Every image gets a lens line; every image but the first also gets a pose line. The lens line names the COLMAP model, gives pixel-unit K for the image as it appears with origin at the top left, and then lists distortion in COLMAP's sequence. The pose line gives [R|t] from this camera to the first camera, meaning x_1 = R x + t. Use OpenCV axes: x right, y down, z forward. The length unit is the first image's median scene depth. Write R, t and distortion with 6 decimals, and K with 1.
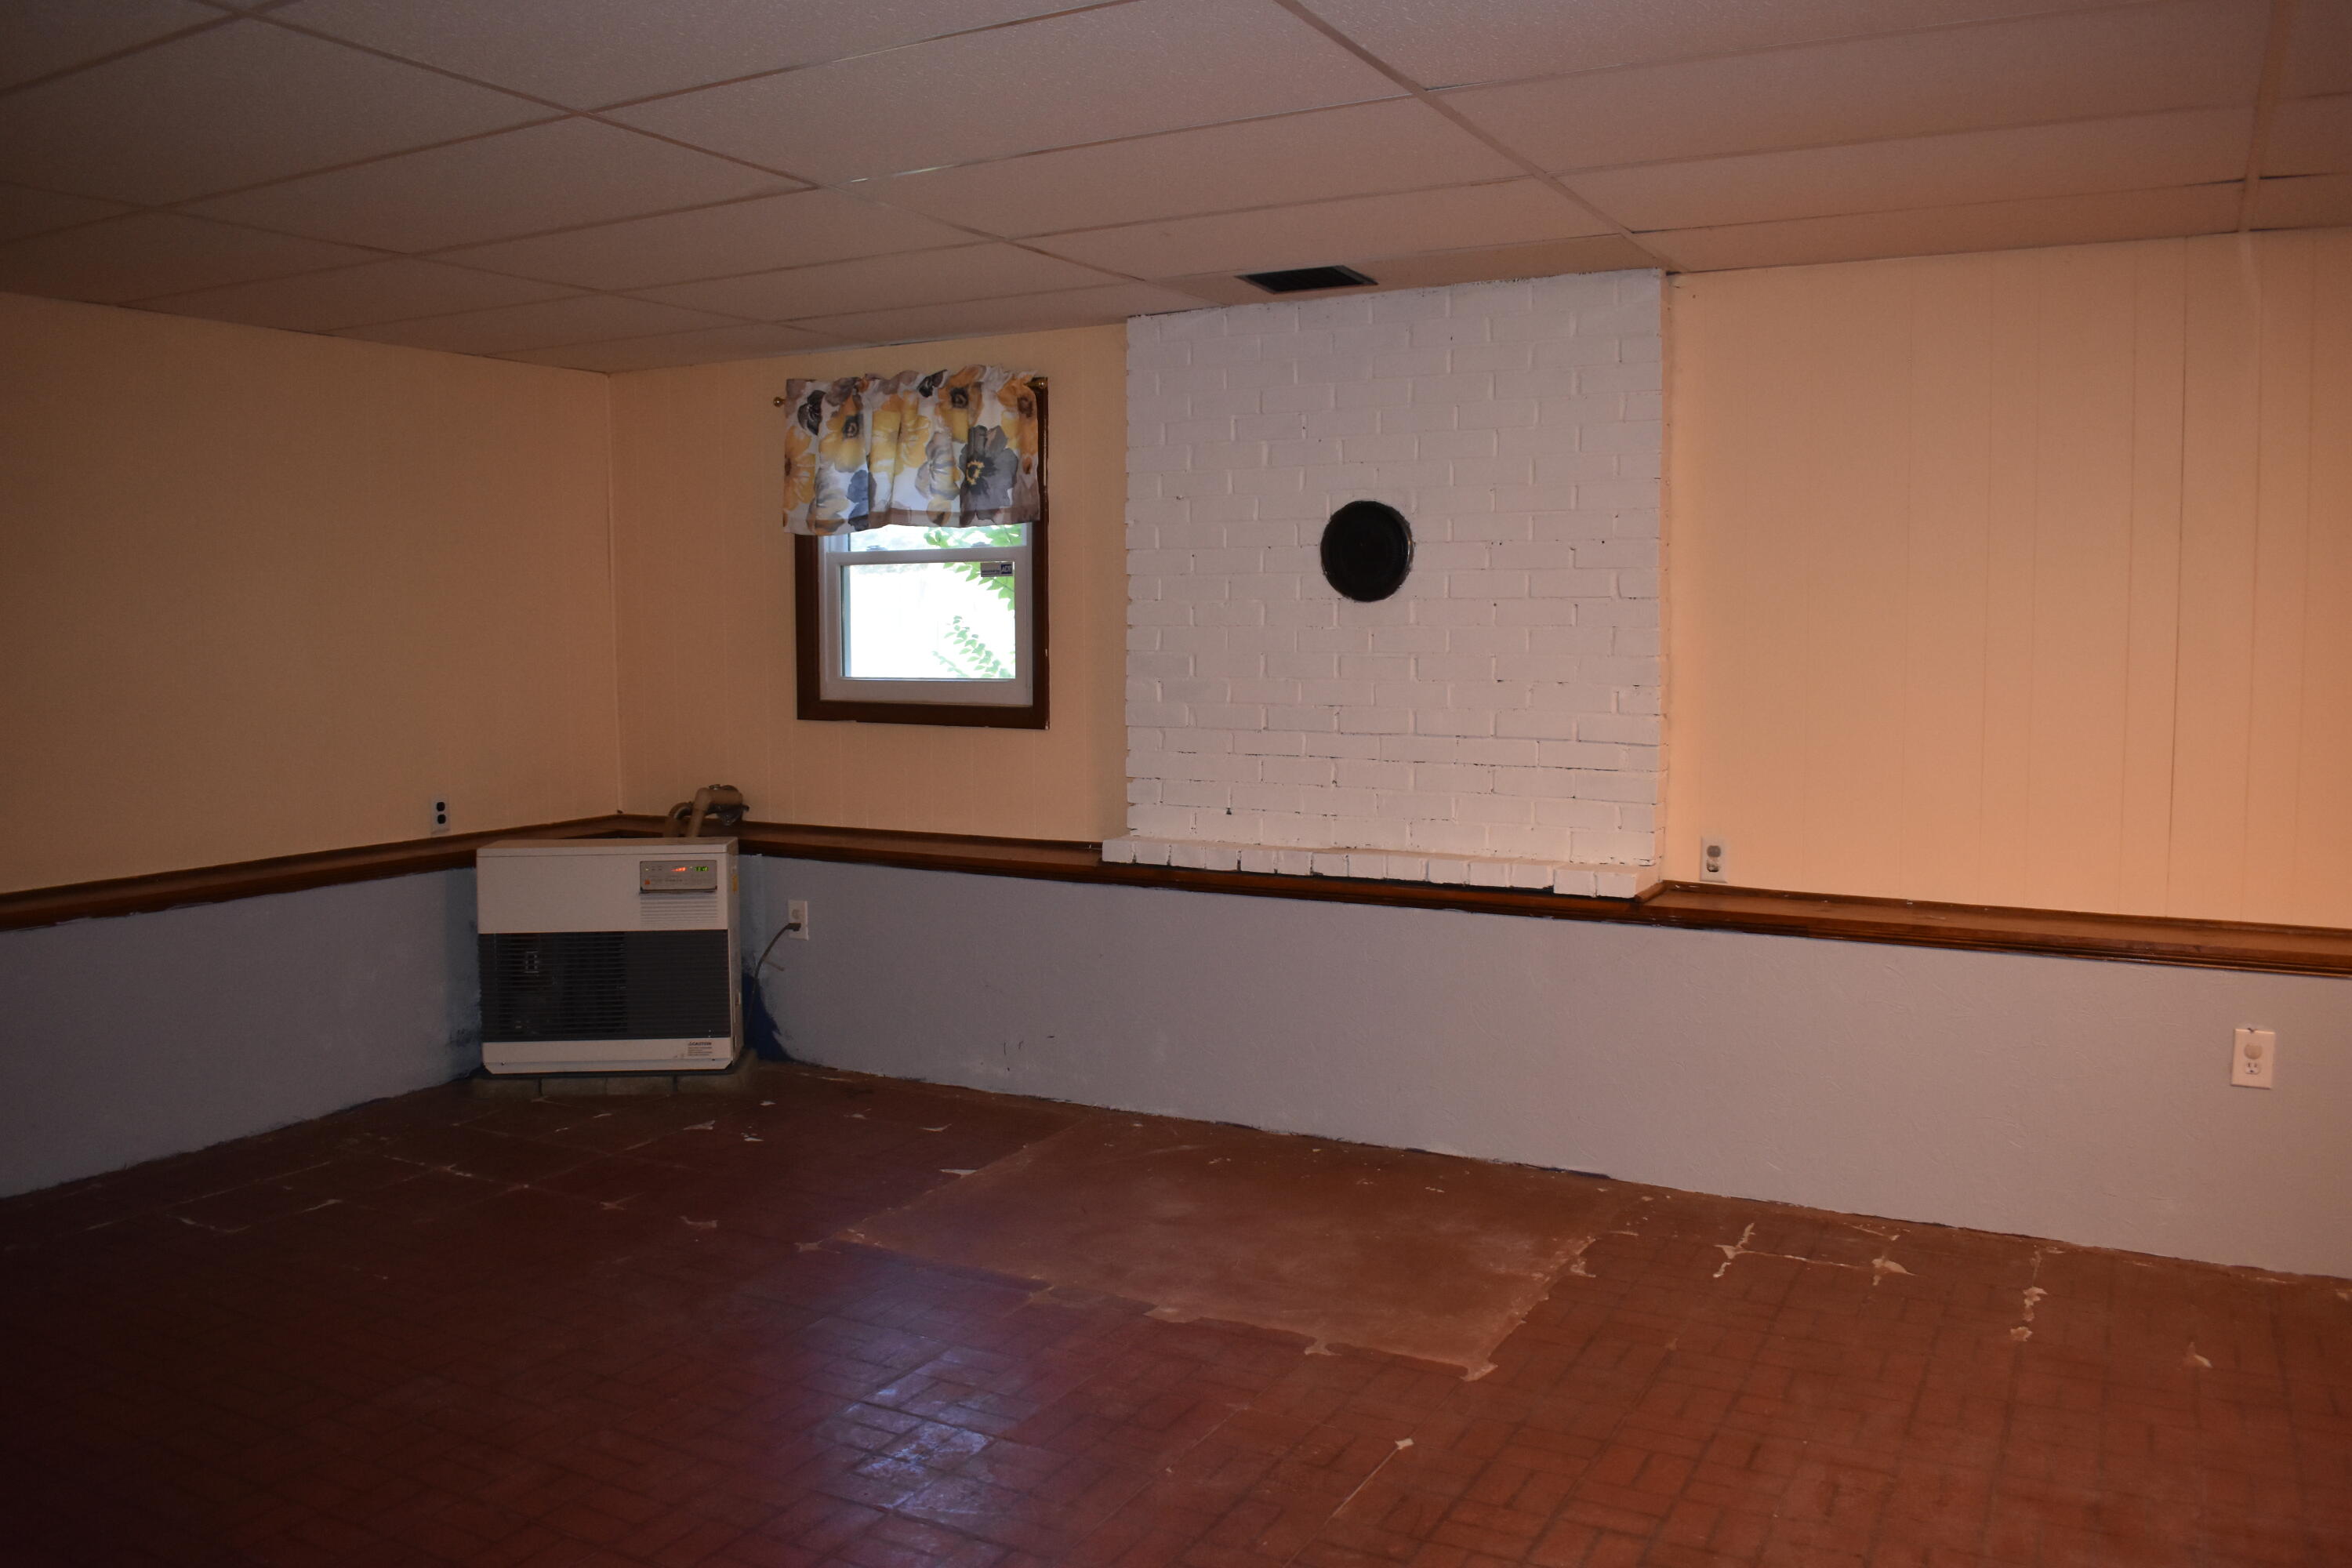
lens RADIAL K [[1824.3, 0, 1176.0], [0, 1824.3, 784.0], [0, 0, 1]] dist [-0.089912, 0.000565]
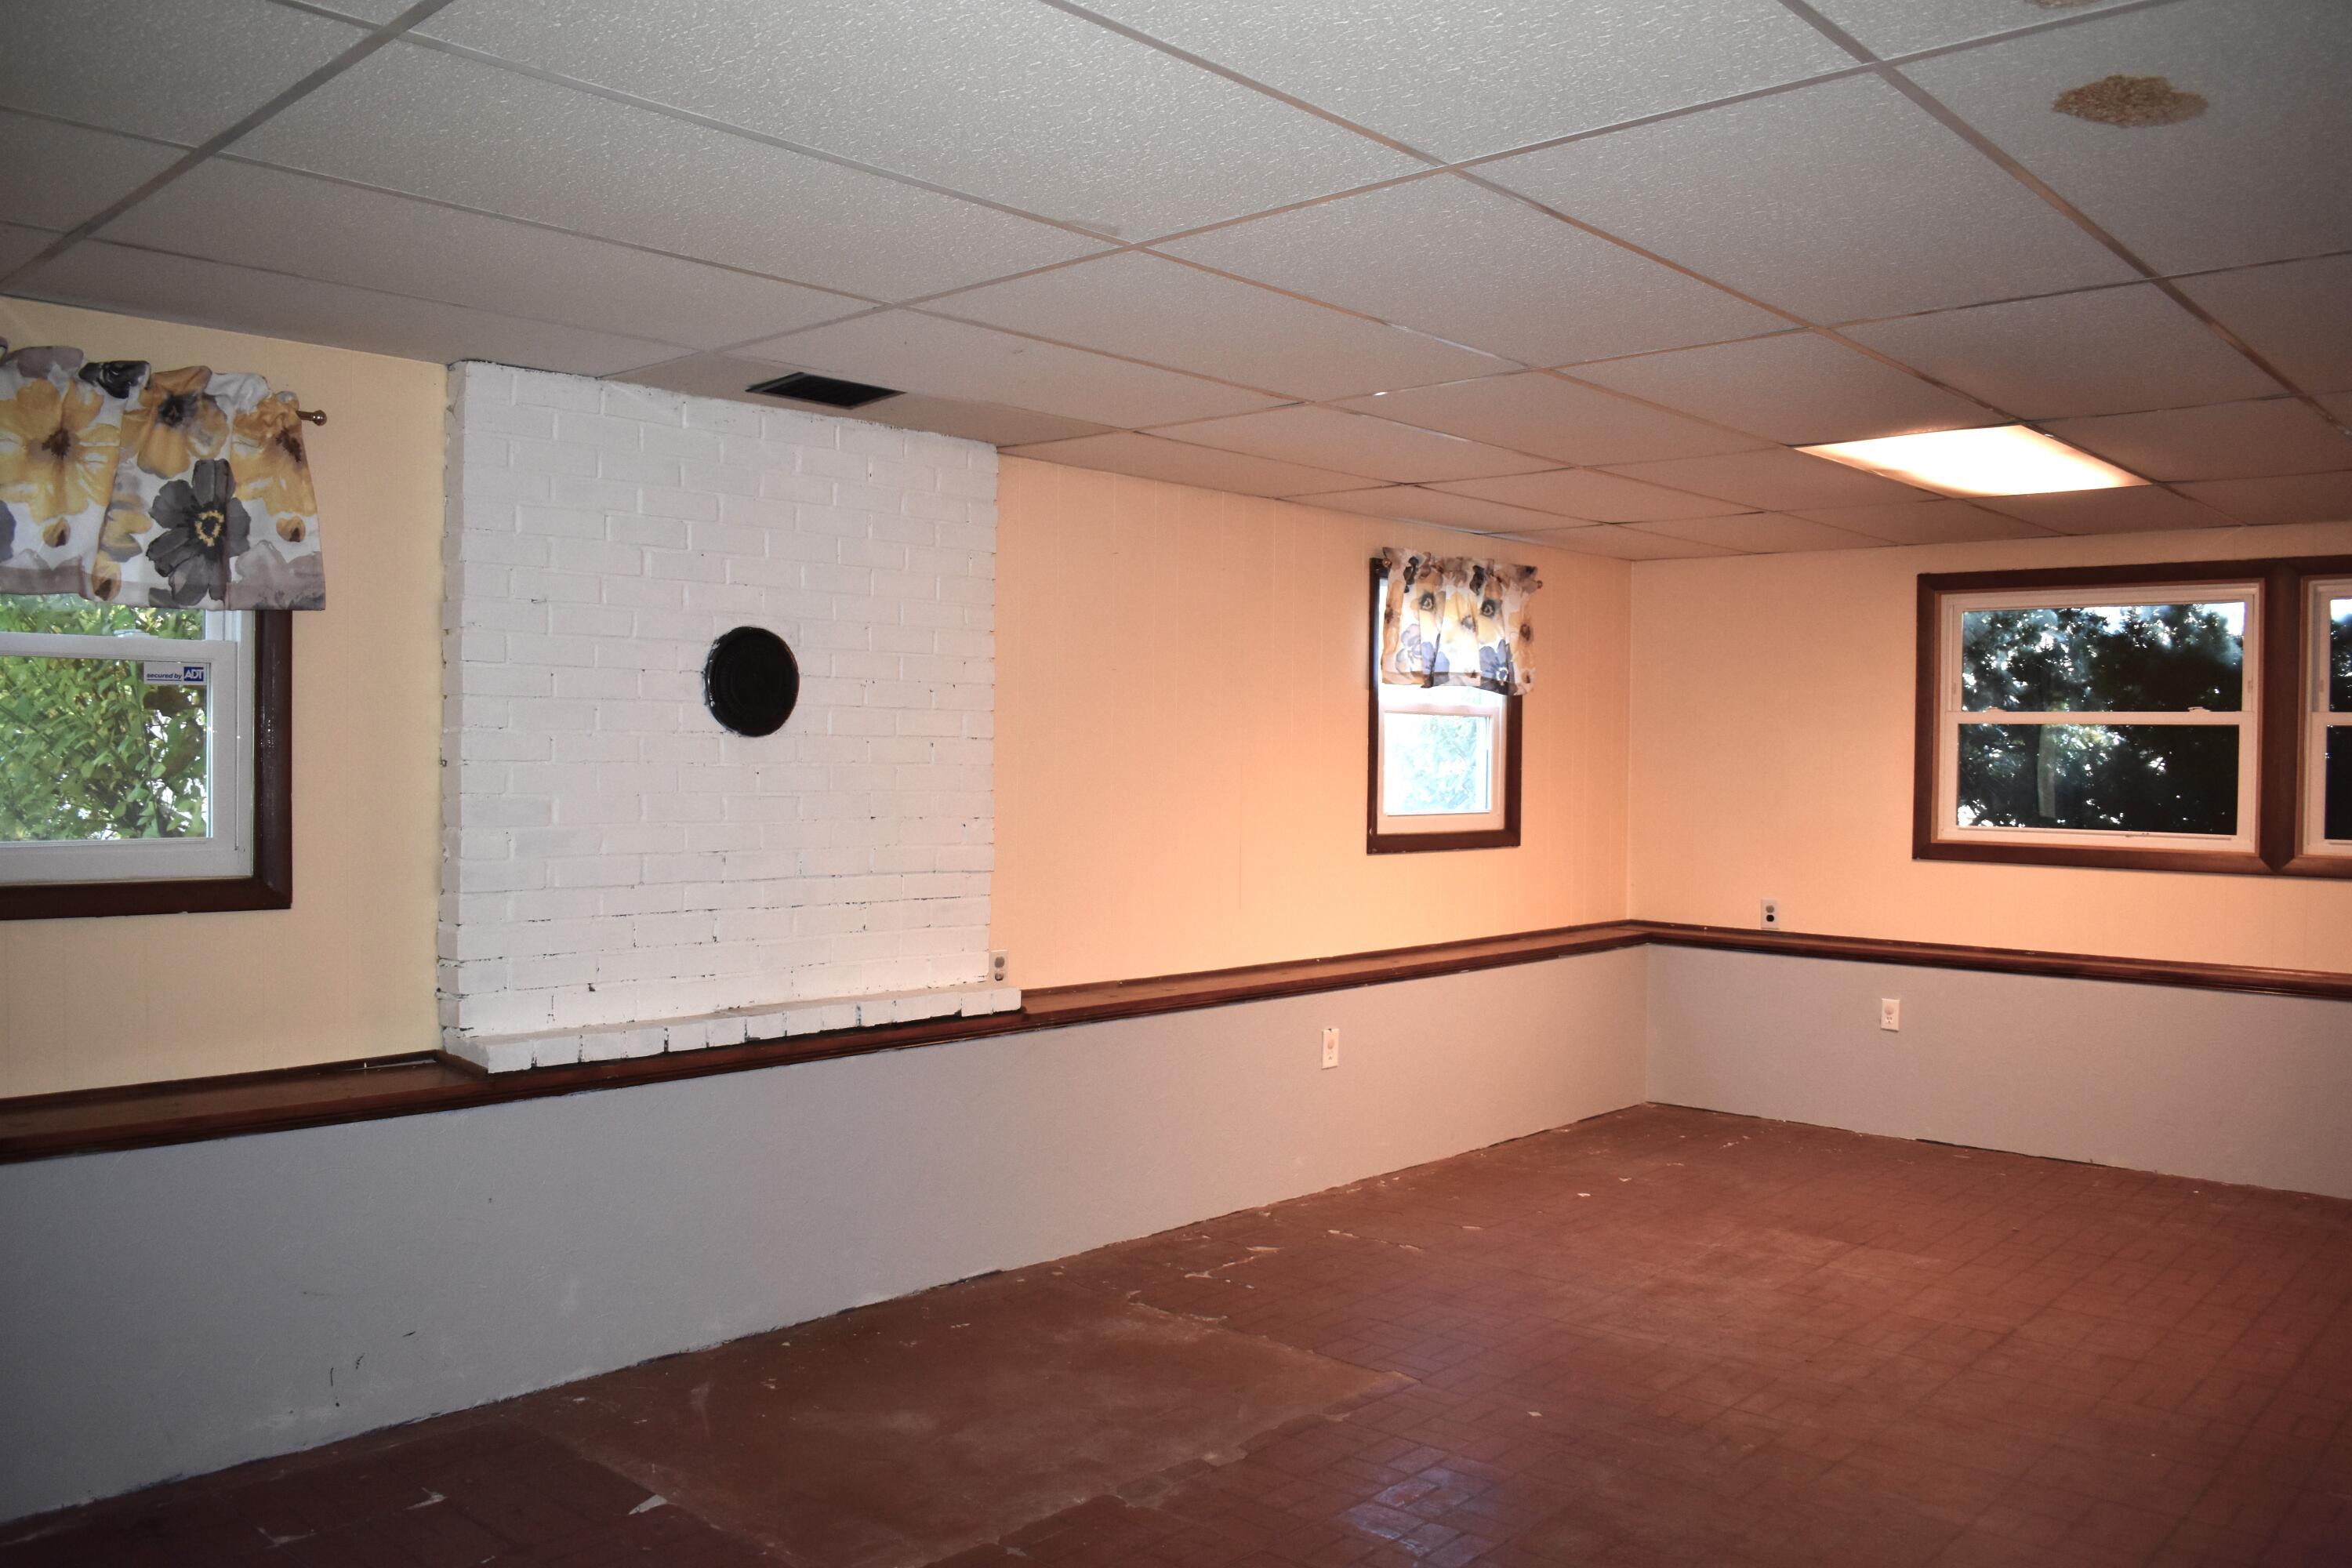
lens RADIAL K [[1824.3, 0, 1176.0], [0, 1824.3, 784.0], [0, 0, 1]] dist [-0.089912, 0.000565]
pose [[0.245748, -0.010186, 0.969280, -0.781325], [0.074046, 0.997220, -0.008294, -0.056383], [-0.966501, 0.073809, 0.245819, 0.609826]]
